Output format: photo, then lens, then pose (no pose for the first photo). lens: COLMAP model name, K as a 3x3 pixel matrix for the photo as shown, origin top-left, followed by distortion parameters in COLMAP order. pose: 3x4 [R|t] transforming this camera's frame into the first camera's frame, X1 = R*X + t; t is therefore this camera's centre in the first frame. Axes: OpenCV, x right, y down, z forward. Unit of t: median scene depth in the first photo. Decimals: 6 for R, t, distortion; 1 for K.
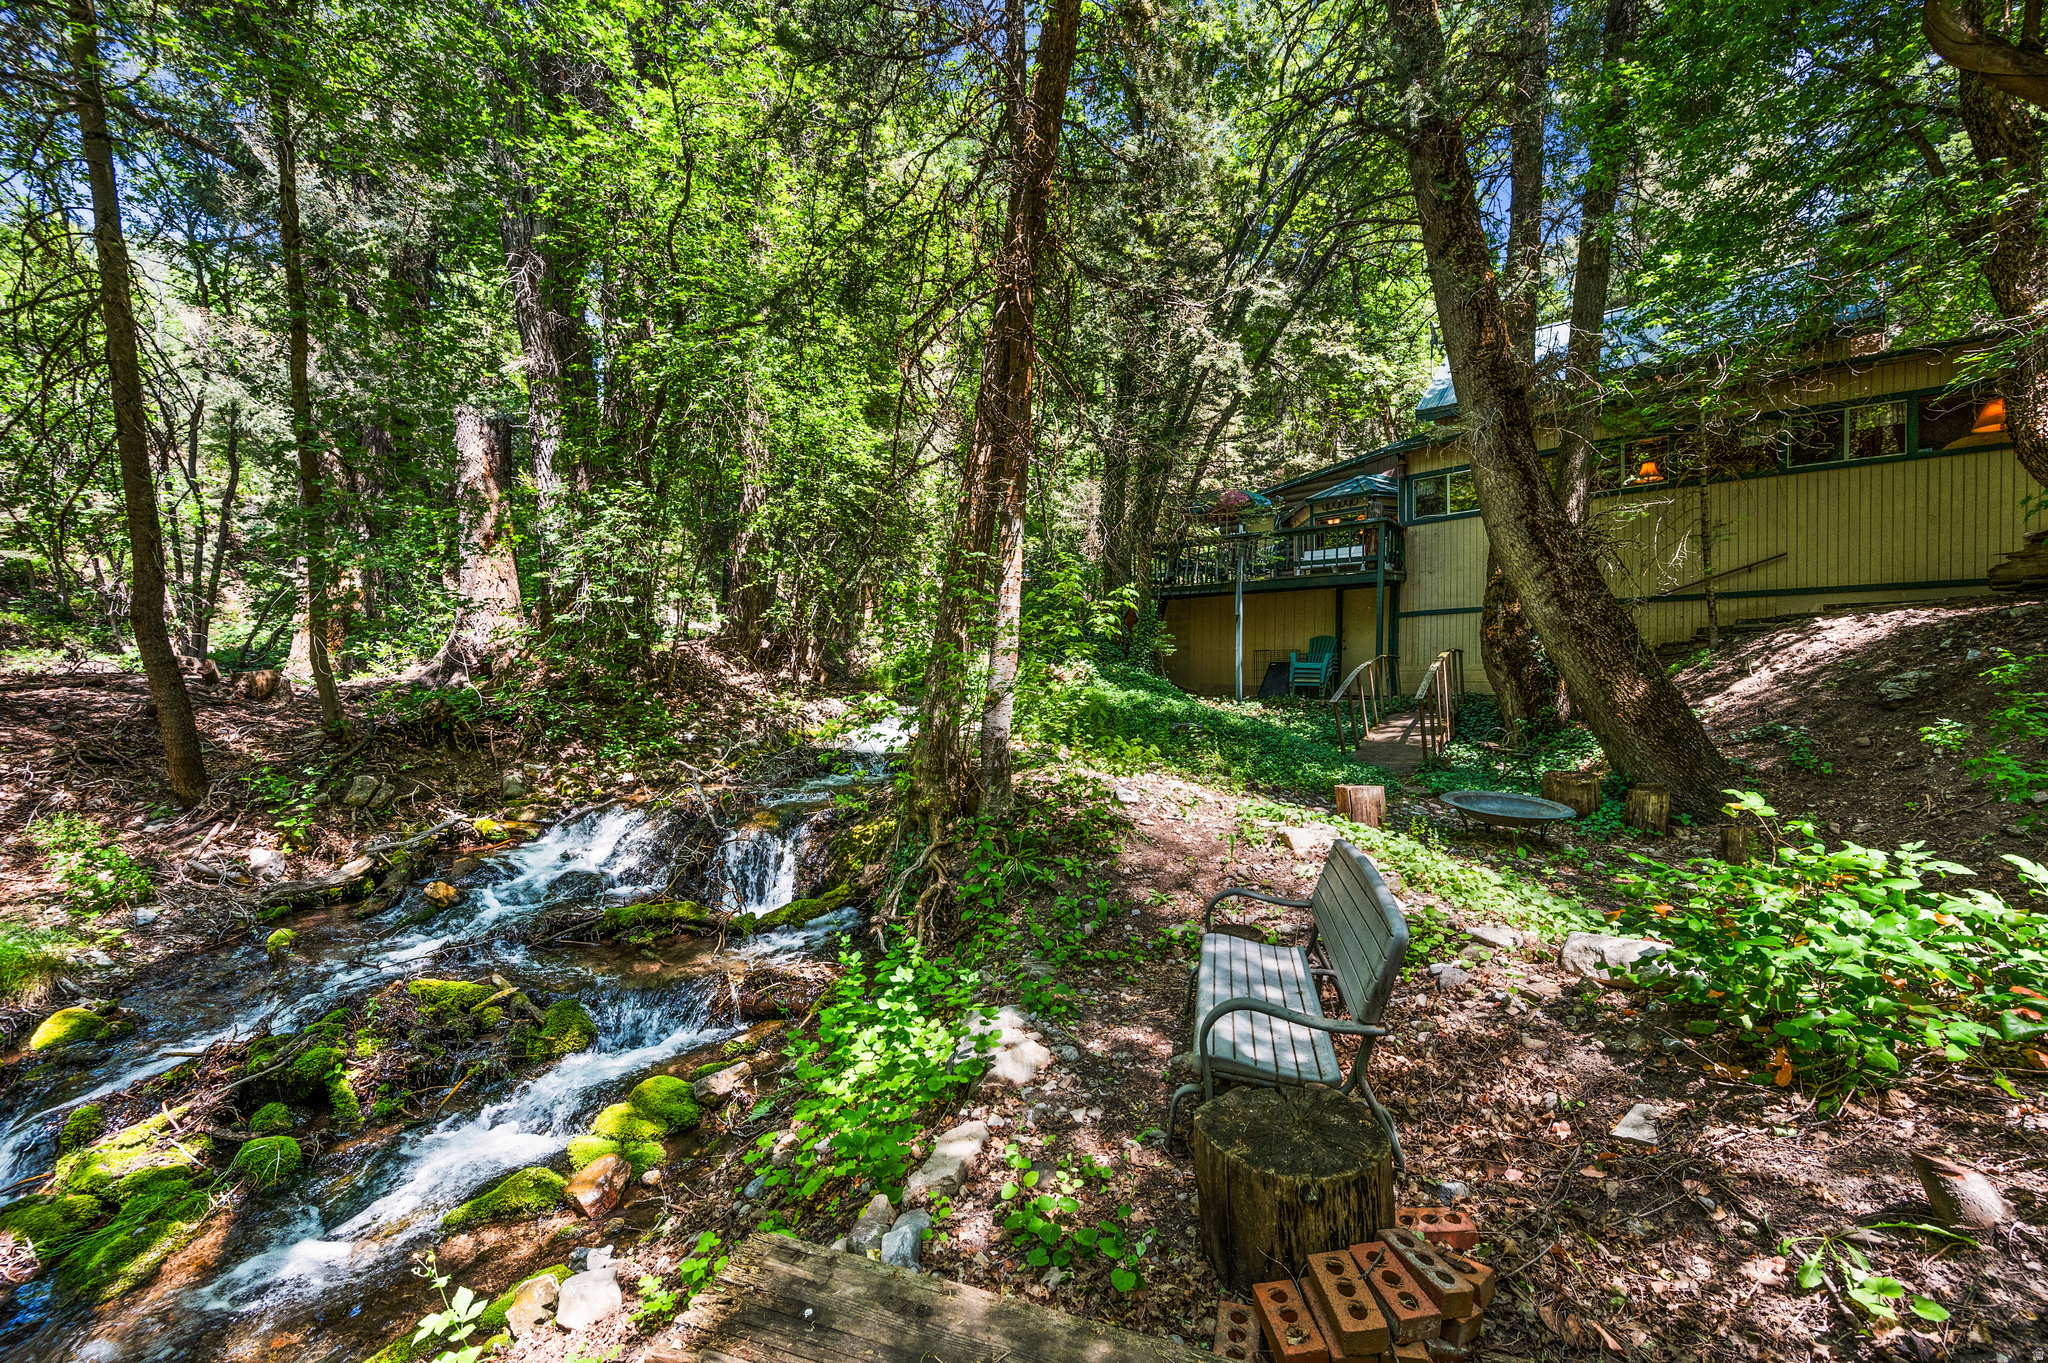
lens RADIAL K [[830.5, 0, 1031.8], [0, 830.5, 696.0], [0, 0, 1]] dist [-0.000265, -0.000047]
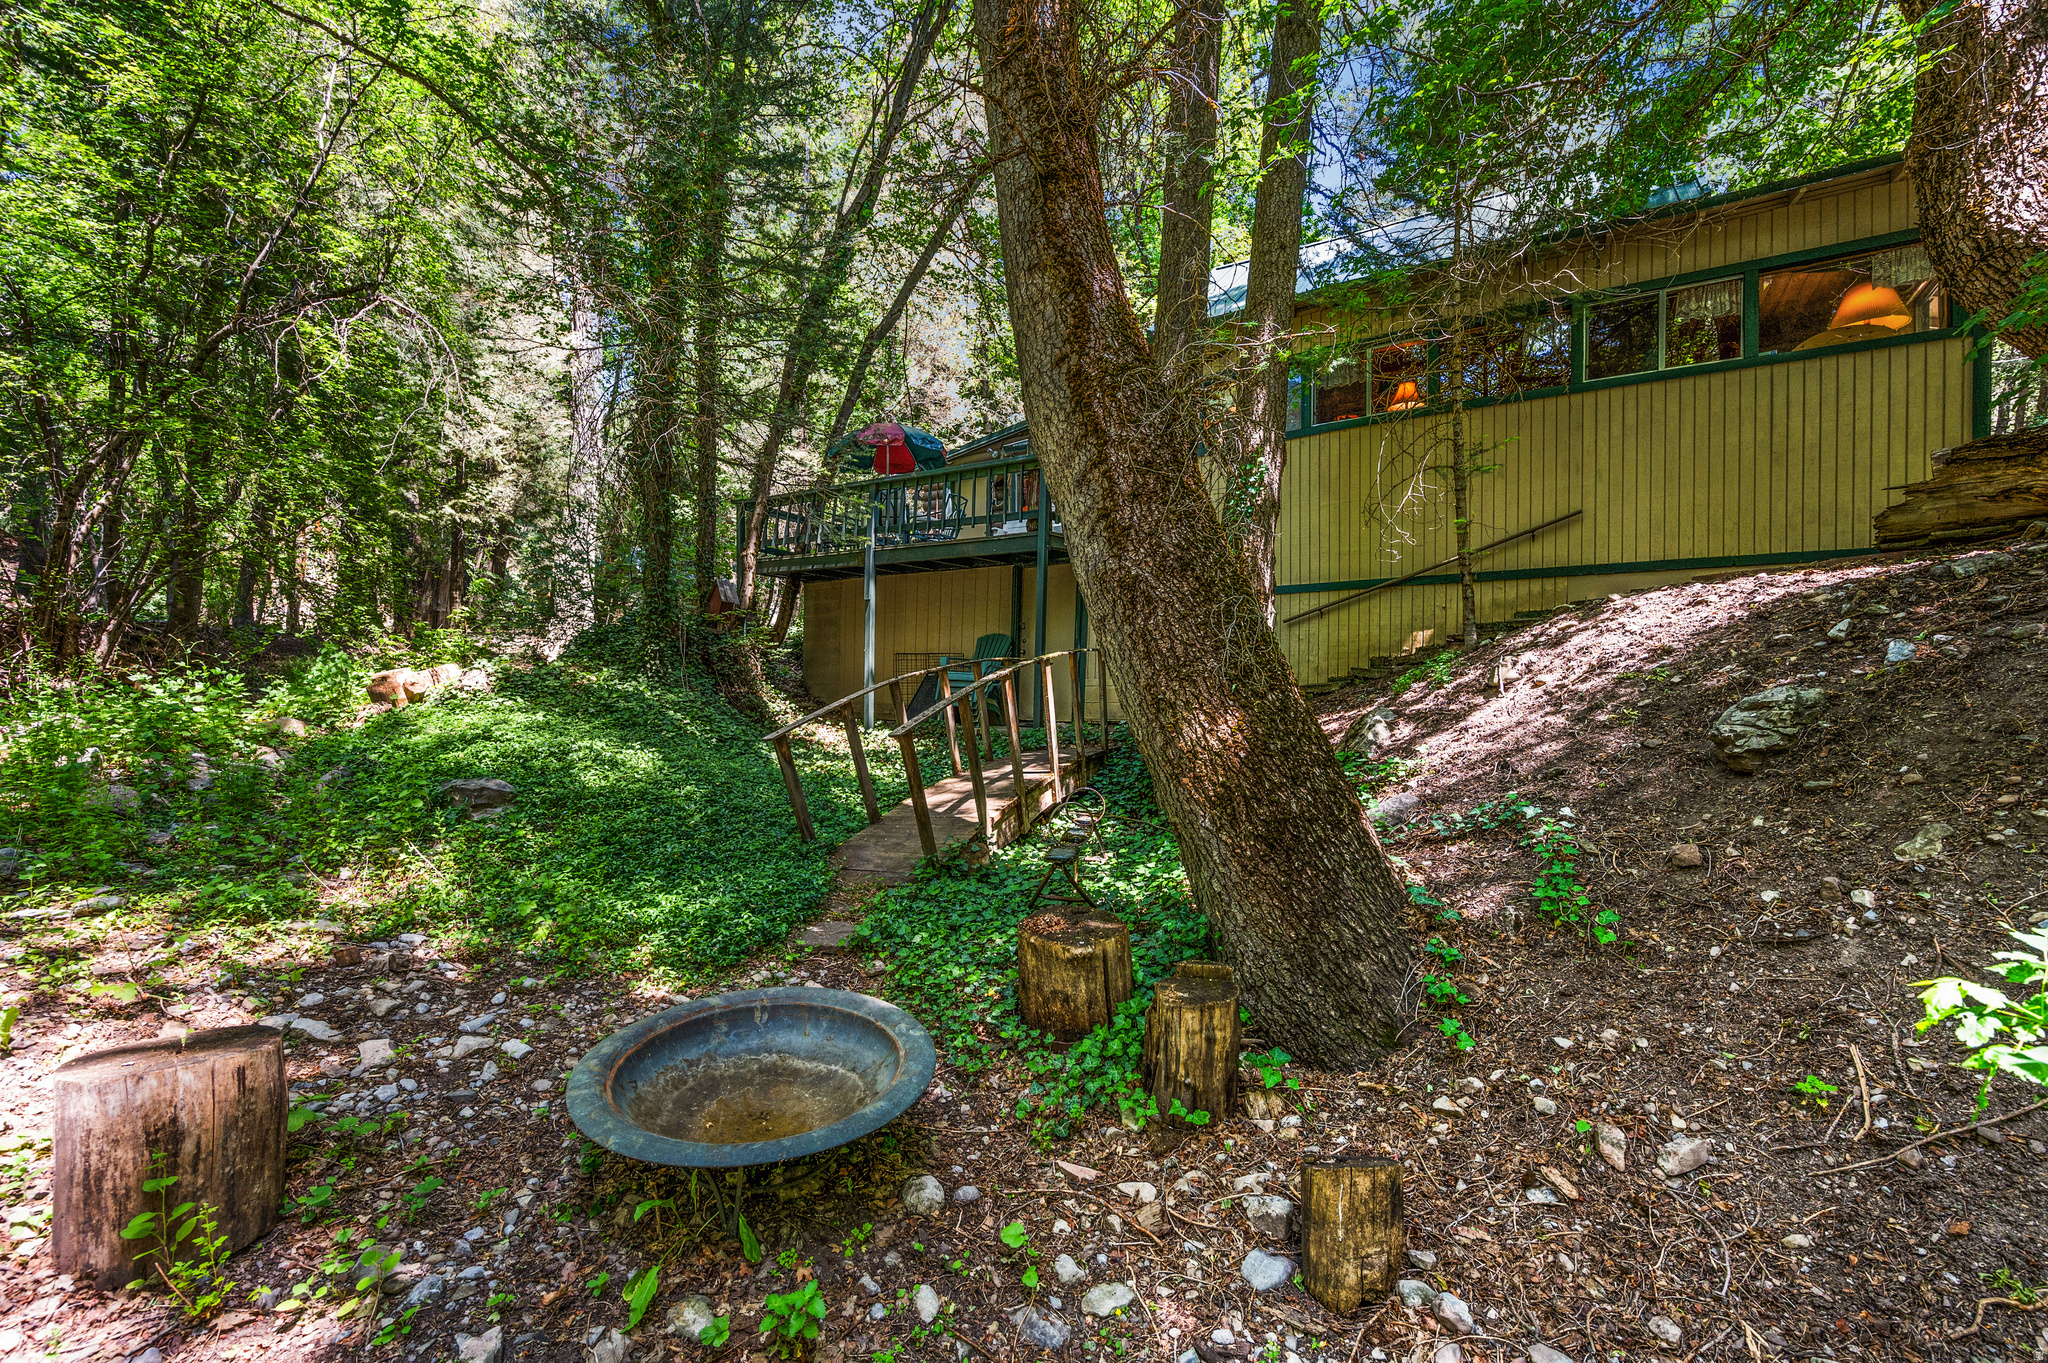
lens RADIAL K [[888.4, 0, 1029.1], [0, 888.4, 706.8], [0, 0, 1]] dist [-0.000742, 0.000137]
pose [[0.988677, 0.008482, 0.149821, 0.501185], [-0.006946, 0.999918, -0.010772, -0.009196], [-0.149900, 0.009609, 0.988654, 0.501494]]
